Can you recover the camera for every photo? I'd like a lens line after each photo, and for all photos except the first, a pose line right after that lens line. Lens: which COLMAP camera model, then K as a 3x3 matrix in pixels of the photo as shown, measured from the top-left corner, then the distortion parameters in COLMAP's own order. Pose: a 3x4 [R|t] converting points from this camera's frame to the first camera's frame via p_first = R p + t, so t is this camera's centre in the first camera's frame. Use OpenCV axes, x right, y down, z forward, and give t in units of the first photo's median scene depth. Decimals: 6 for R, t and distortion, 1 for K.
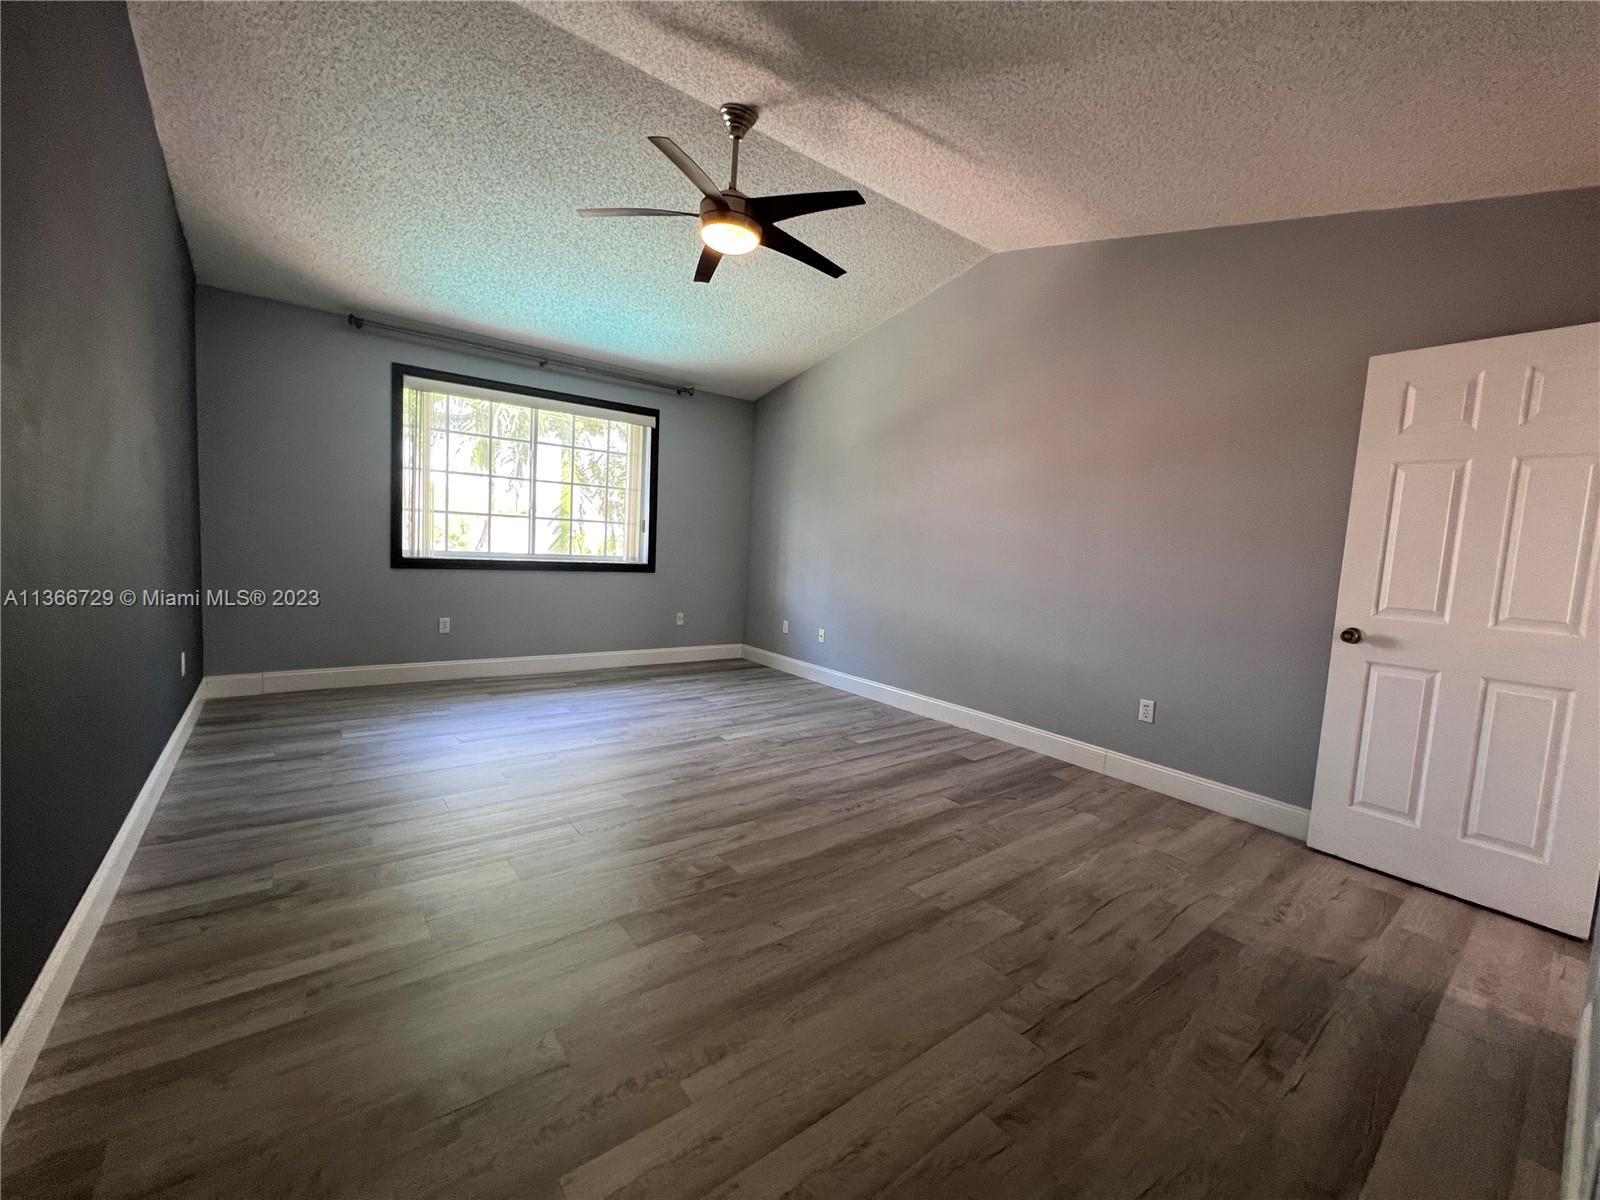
lens RADIAL K [[638.0, 0, 797.1], [0, 638.0, 597.9], [0, 0, 1]] dist [-0.005728, 0.000898]
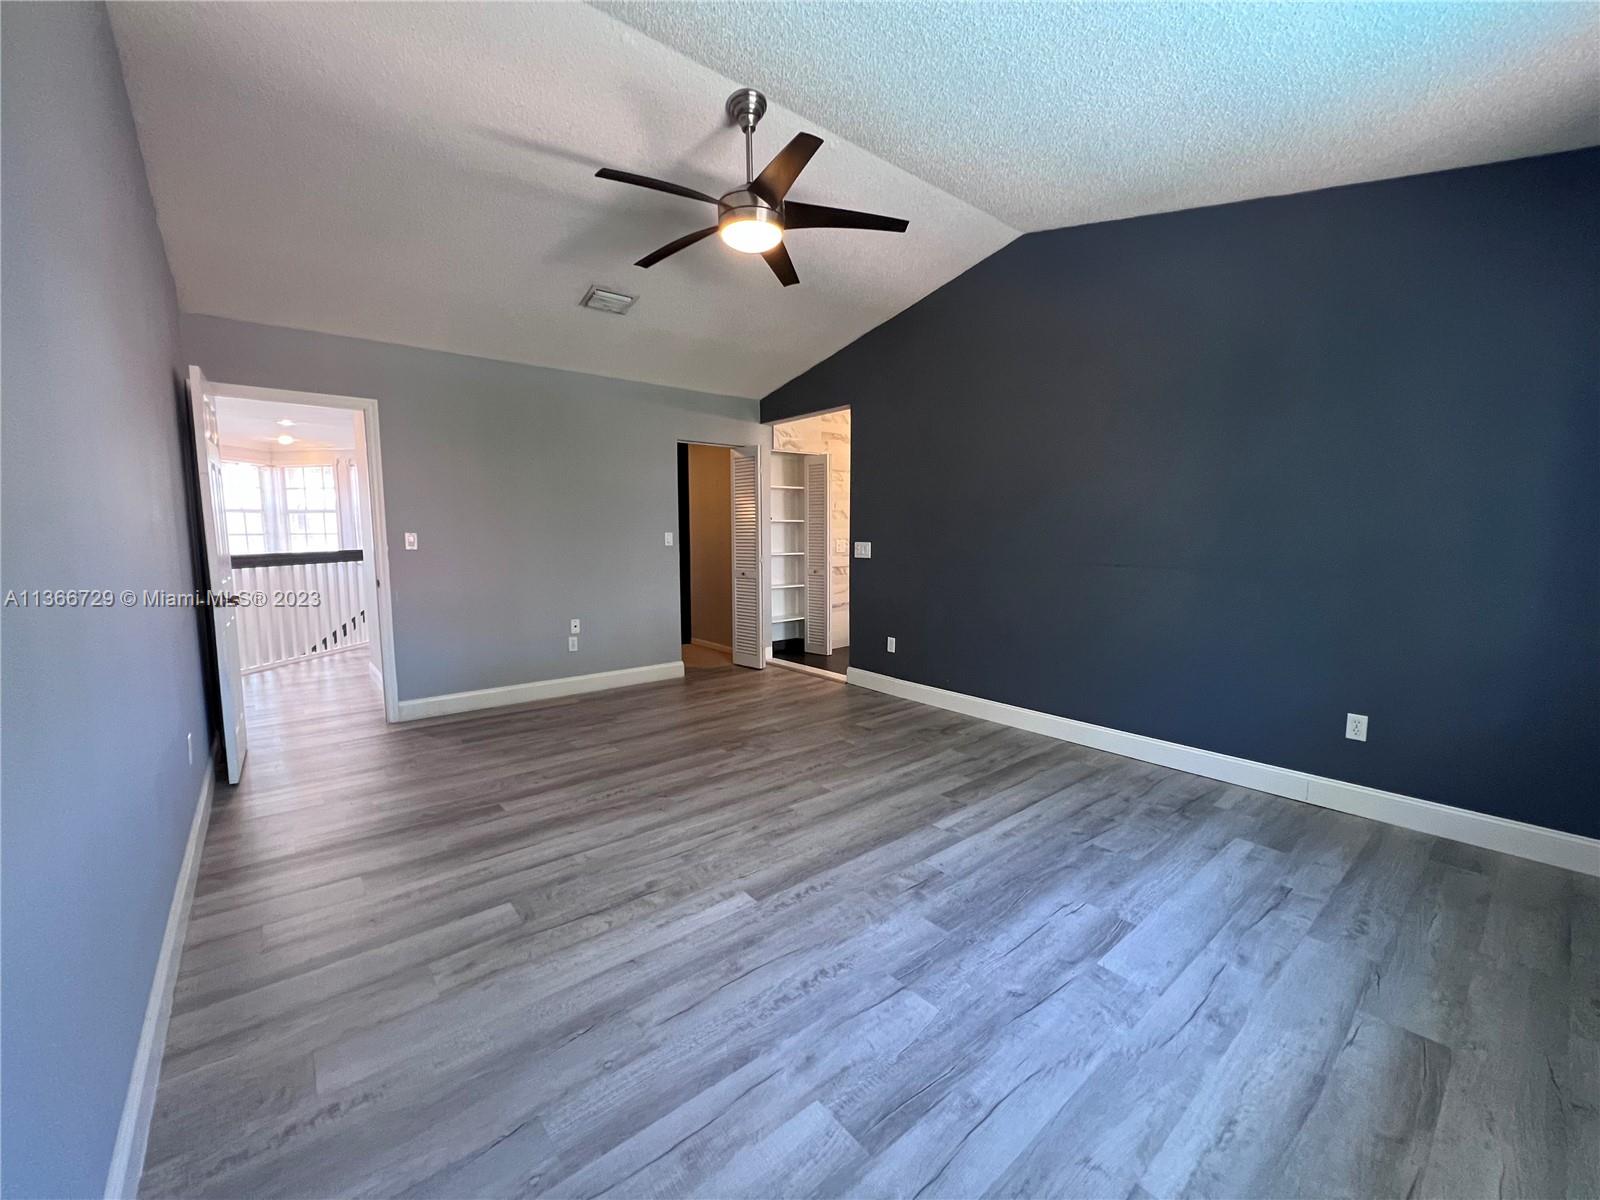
lens RADIAL K [[638.0, 0, 794.2], [0, 638.0, 598.0], [0, 0, 1]] dist [-0.005728, 0.000898]
pose [[-0.998166, -0.051369, -0.032018, -0.139522], [-0.056514, 0.980355, 0.188972, -0.183972], [0.021682, 0.190435, -0.981460, 1.723768]]
